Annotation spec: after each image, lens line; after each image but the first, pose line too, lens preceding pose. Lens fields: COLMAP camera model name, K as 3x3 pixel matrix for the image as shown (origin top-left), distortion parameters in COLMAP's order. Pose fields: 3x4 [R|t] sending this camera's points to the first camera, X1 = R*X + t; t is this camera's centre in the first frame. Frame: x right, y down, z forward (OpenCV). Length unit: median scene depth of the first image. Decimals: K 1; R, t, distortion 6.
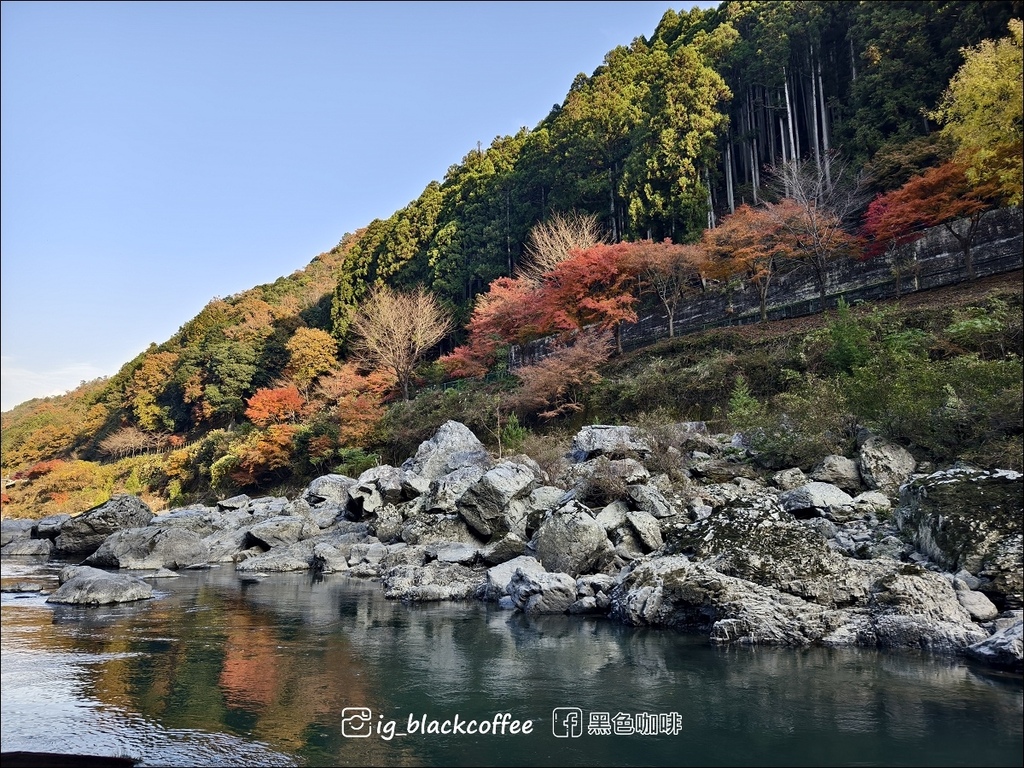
lens RADIAL K [[682.1, 0, 503.9], [0, 682.1, 381.1], [0, 0, 1]] dist [0.034483, -0.047668]
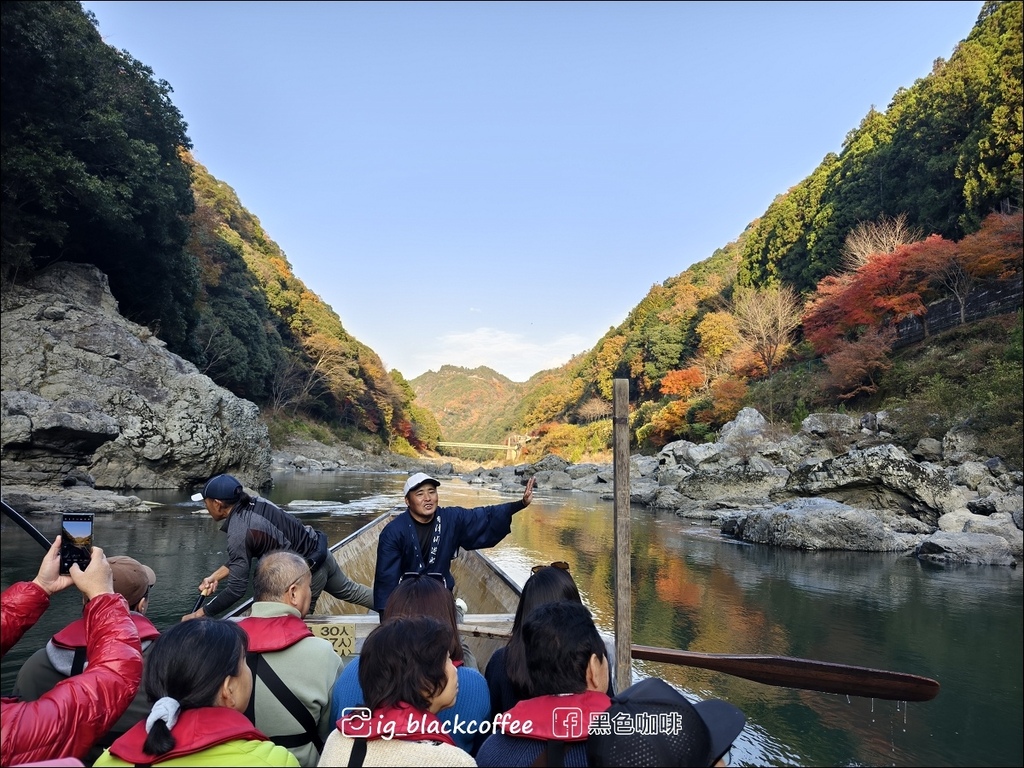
lens RADIAL K [[682.1, 0, 503.9], [0, 682.1, 381.1], [0, 0, 1]] dist [0.034483, -0.047668]
pose [[0.788806, -0.047446, -0.612809, 0.123962], [0.086710, 0.995635, 0.034527, -0.027717], [0.608496, -0.080372, 0.789477, -0.136364]]
